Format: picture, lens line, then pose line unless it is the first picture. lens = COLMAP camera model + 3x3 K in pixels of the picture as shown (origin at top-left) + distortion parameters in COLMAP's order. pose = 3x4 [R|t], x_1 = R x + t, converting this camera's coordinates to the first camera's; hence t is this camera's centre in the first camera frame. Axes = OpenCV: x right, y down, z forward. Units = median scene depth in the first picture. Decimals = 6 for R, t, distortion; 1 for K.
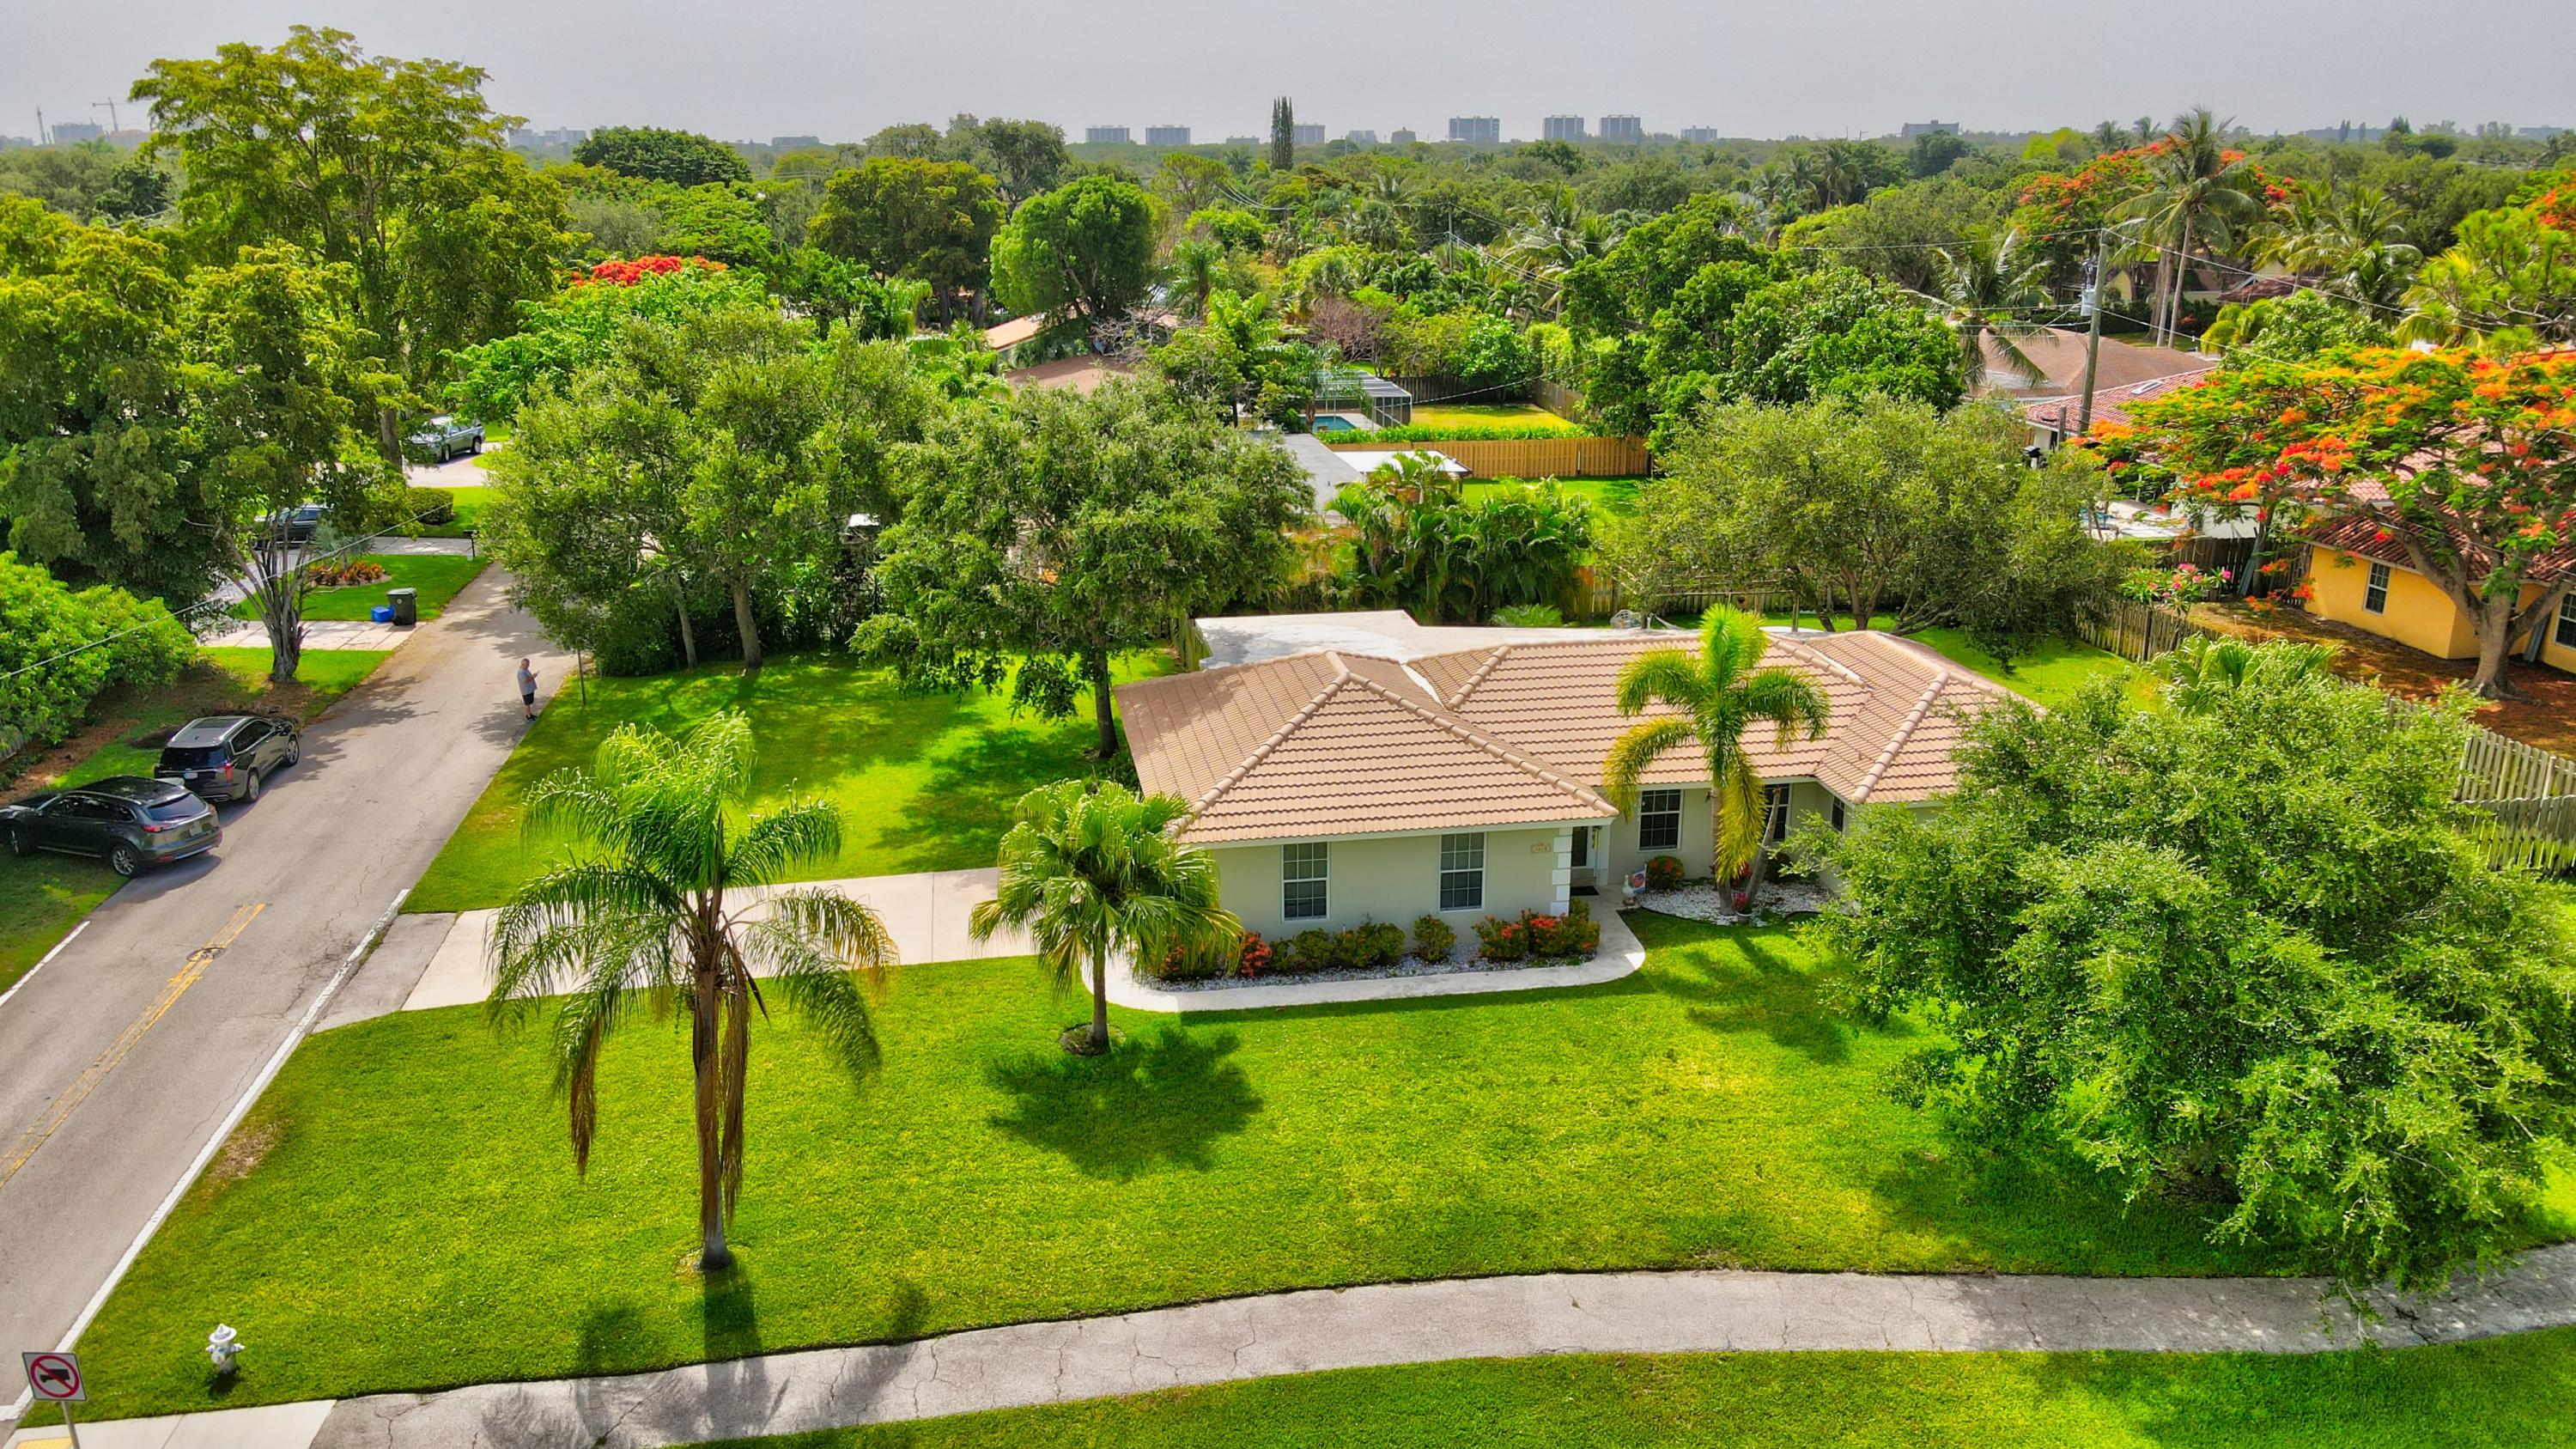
lens RADIAL K [[1920.2, 0, 1288.0], [0, 1920.2, 724.5], [0, 0, 1]] dist [0.011782, 0.002475]
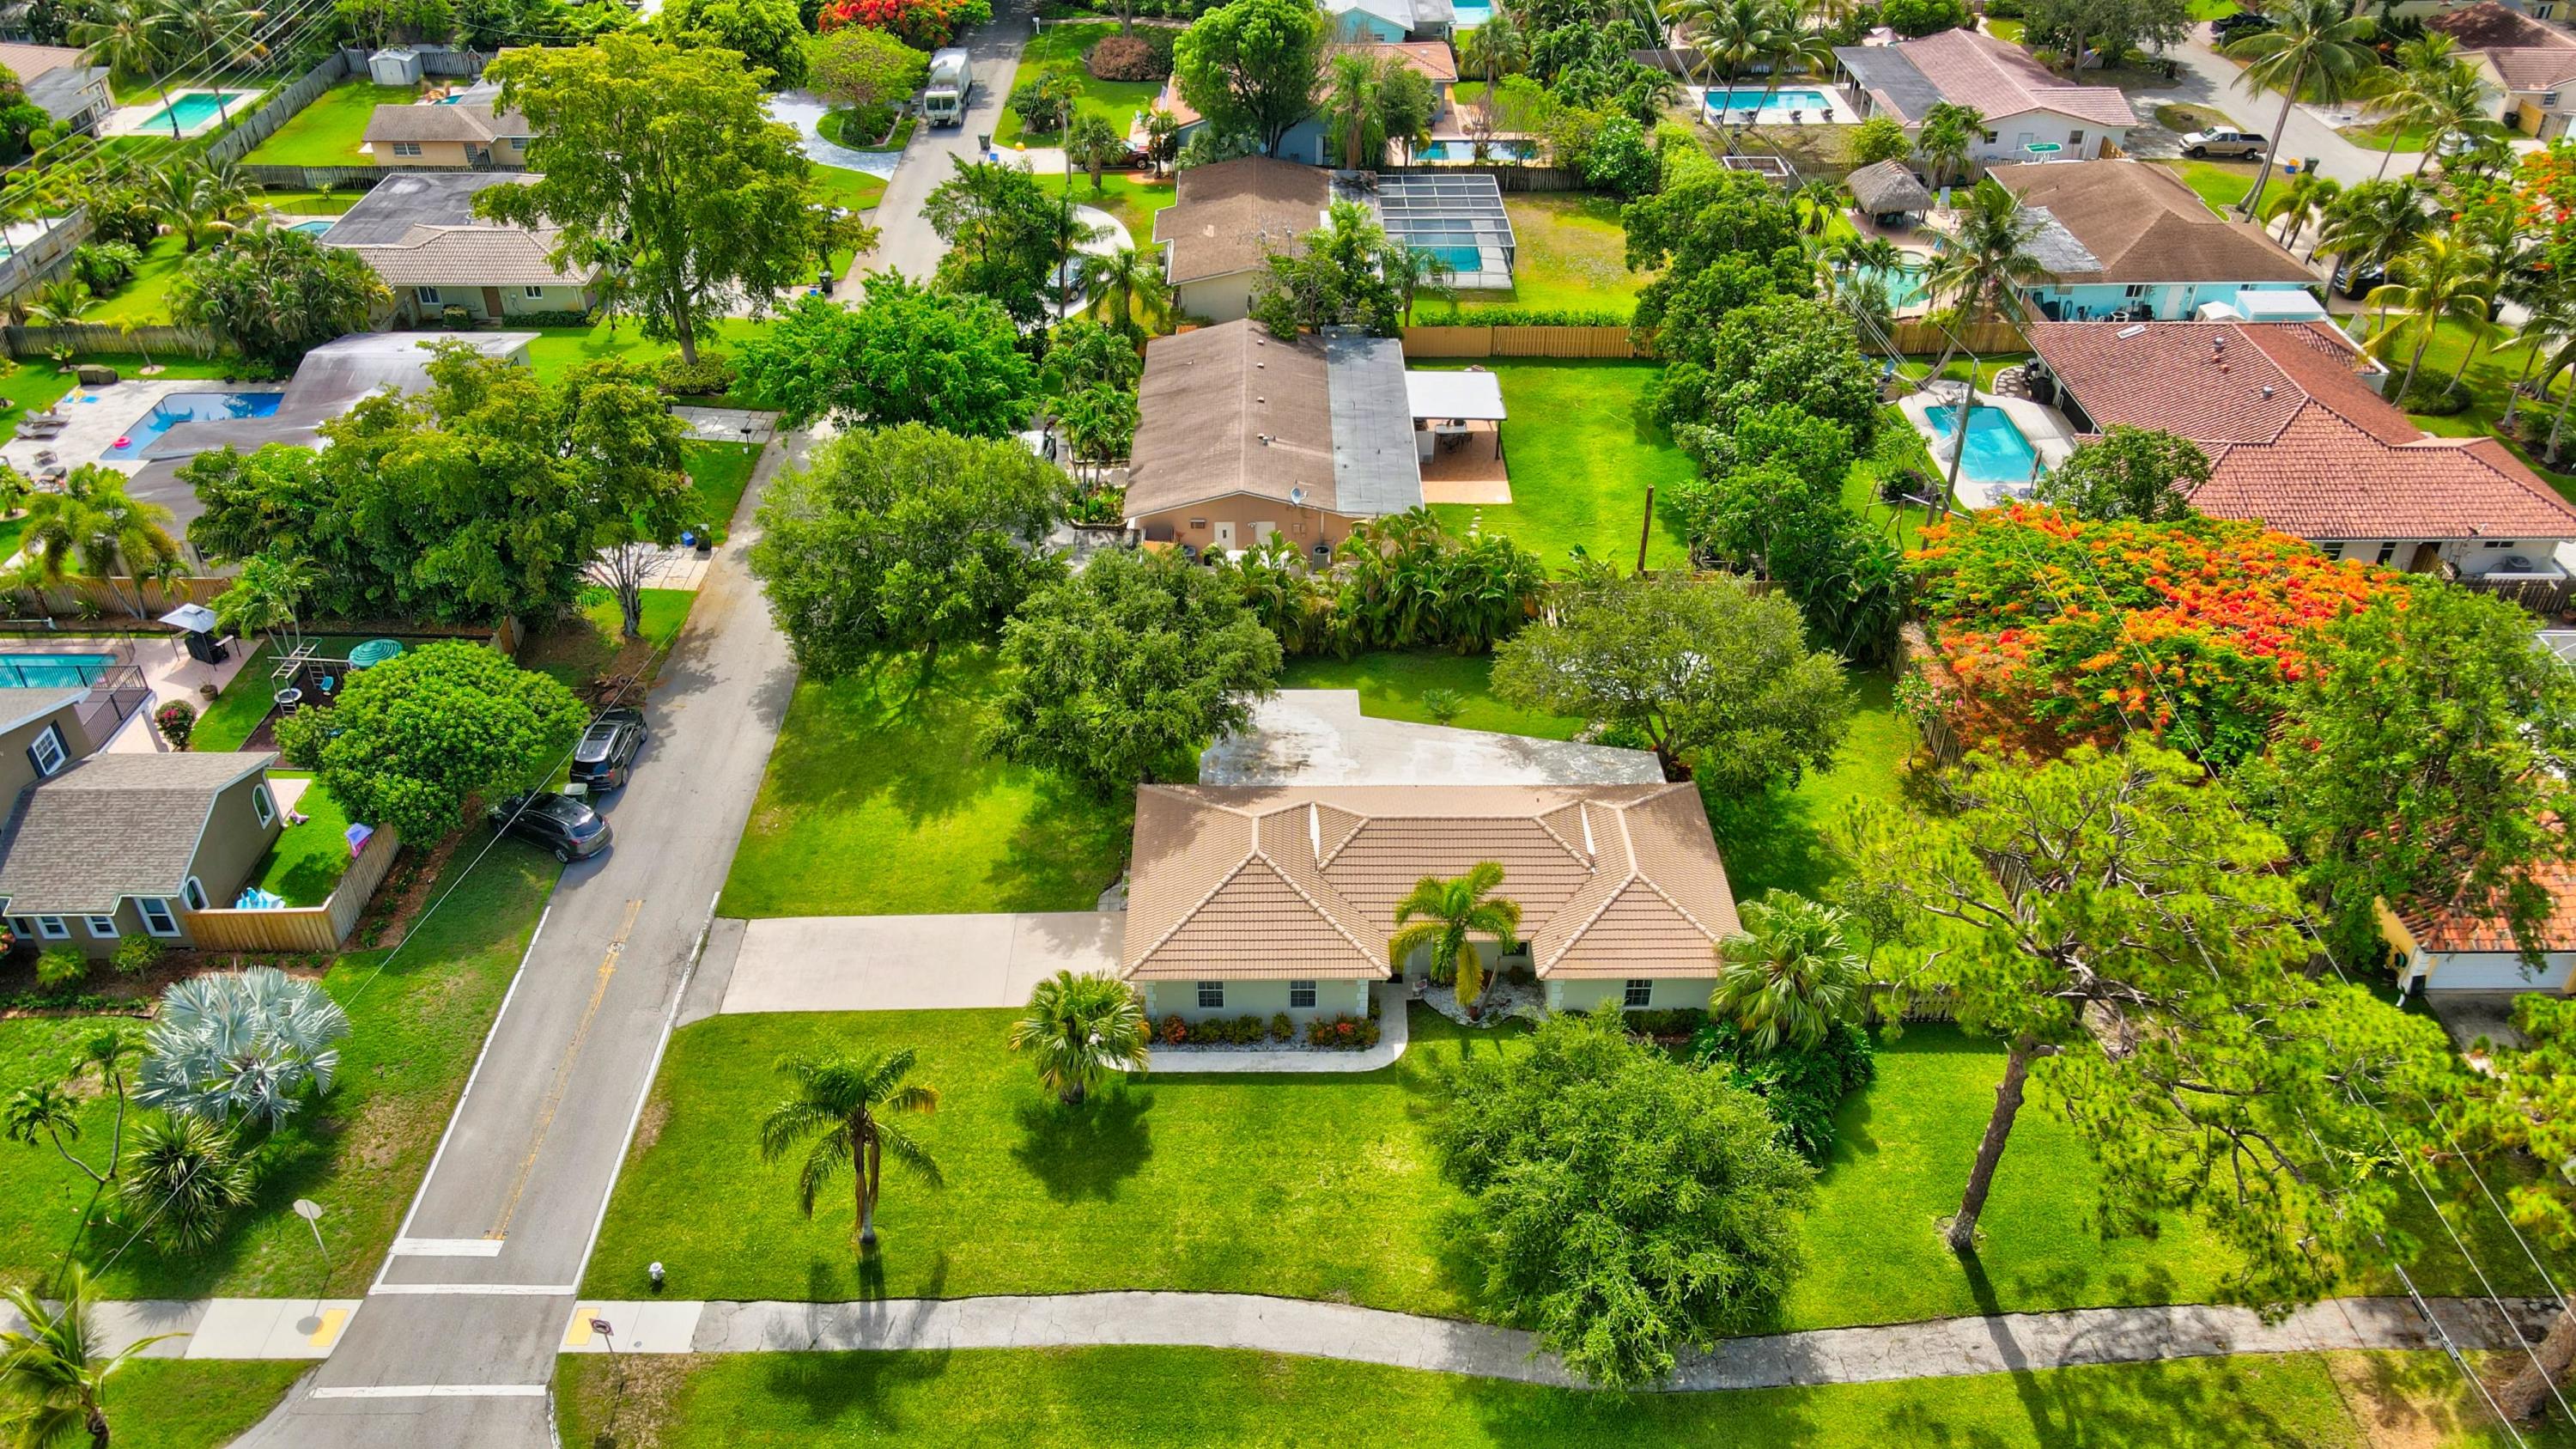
lens RADIAL K [[1920.2, 0, 1288.0], [0, 1920.2, 724.5], [0, 0, 1]] dist [0.011782, 0.002475]
pose [[0.988444, 0.096332, -0.117040, 0.287561], [-0.056335, 0.950250, 0.306353, -0.761599], [0.140729, -0.296219, 0.944695, -0.627834]]
